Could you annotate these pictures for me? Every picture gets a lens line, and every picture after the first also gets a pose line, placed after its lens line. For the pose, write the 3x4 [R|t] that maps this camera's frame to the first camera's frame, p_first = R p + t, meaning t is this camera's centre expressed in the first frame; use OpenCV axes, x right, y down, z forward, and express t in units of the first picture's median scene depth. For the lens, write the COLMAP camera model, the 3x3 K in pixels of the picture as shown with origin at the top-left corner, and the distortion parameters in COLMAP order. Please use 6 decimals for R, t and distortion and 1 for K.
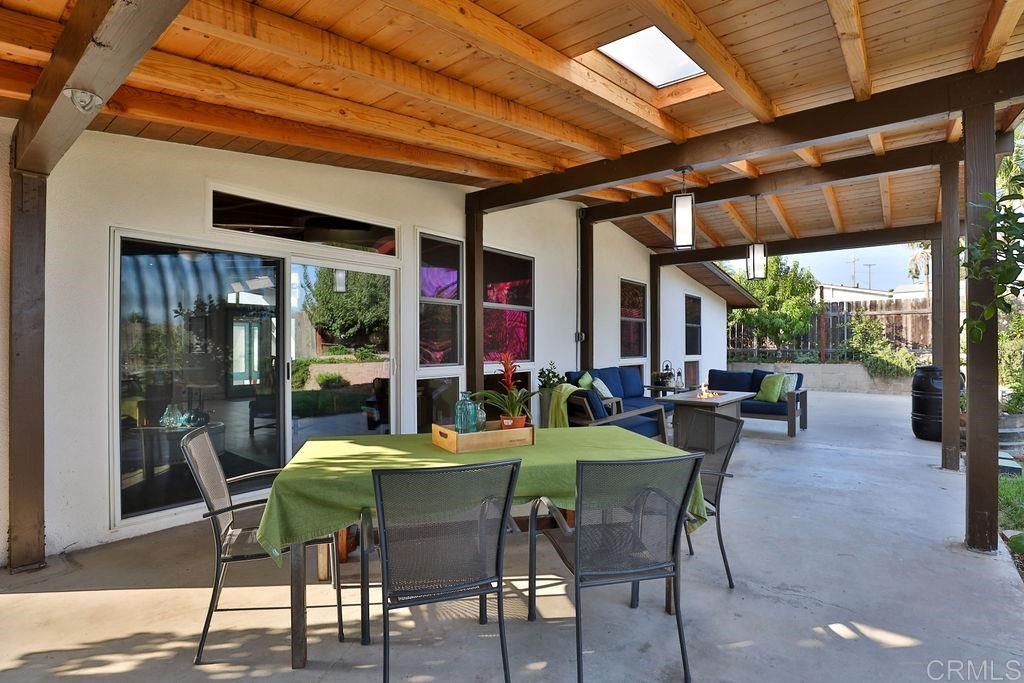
lens RADIAL K [[504.7, 0, 514.5], [0, 504.7, 341.1], [0, 0, 1]] dist [-0.042957, 0.013528]
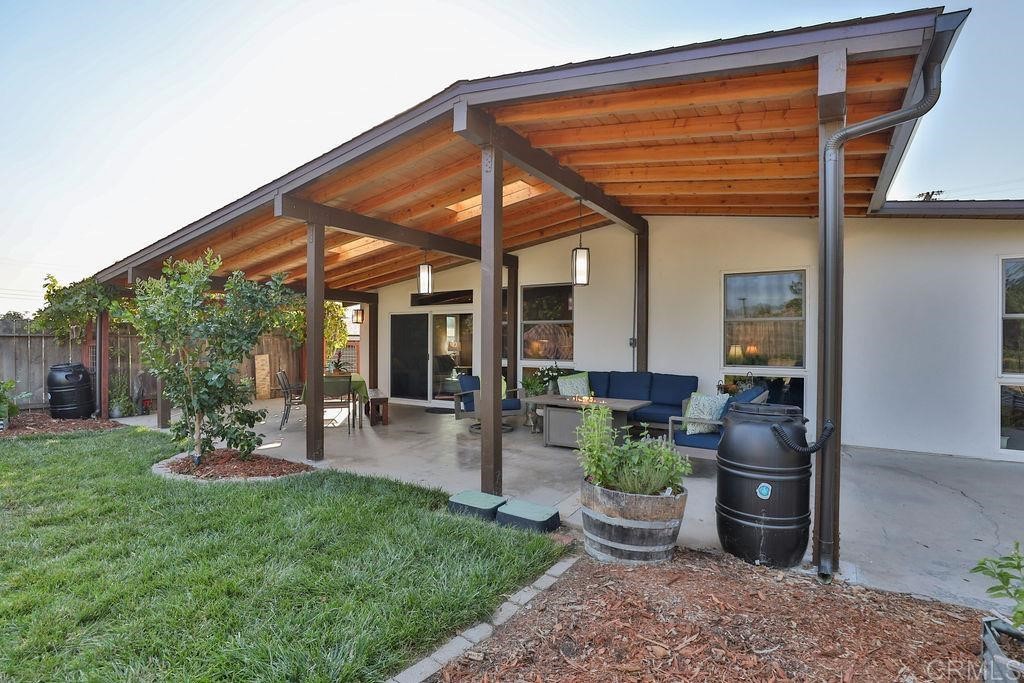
lens RADIAL K [[504.7, 0, 514.5], [0, 504.7, 341.1], [0, 0, 1]] dist [-0.042957, 0.013528]
pose [[0.122857, 0.008802, -0.992385, 1.299006], [0.007431, 0.999924, 0.009789, -0.027123], [0.992397, -0.008577, 0.122782, 0.661298]]
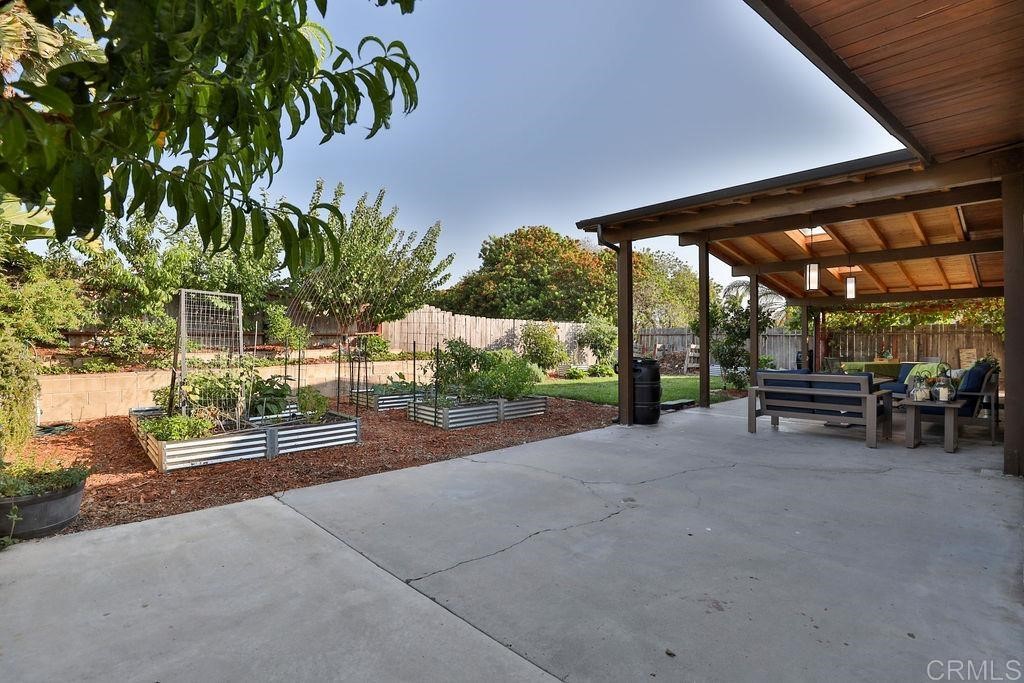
lens RADIAL K [[497.8, 0, 520.3], [0, 497.8, 342.8], [0, 0, 1]] dist [-0.017727, -0.000067]
pose [[-0.992169, 0.002905, 0.124866, 0.971756], [0.001738, 0.999954, -0.009456, 0.022004], [-0.124888, -0.009165, -0.992129, 2.138161]]
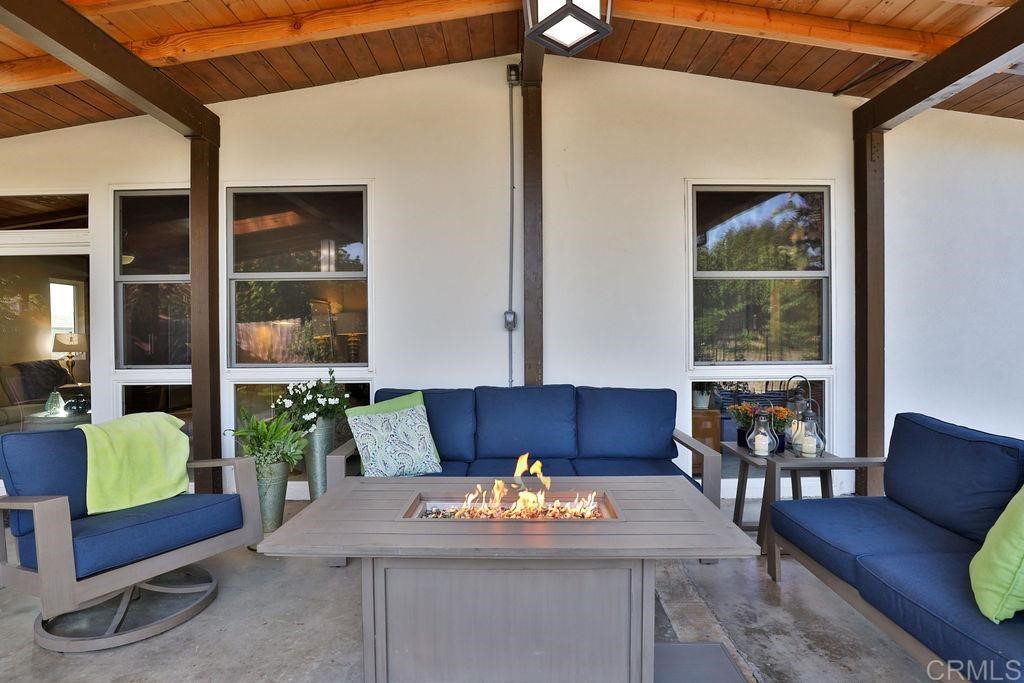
lens RADIAL K [[504.7, 0, 514.5], [0, 504.7, 341.1], [0, 0, 1]] dist [-0.042957, 0.013528]
pose [[0.620958, 0.003885, -0.783834, 0.570724], [0.012008, 0.999823, 0.014468, 0.004890], [0.783752, -0.018396, 0.620801, 0.751786]]
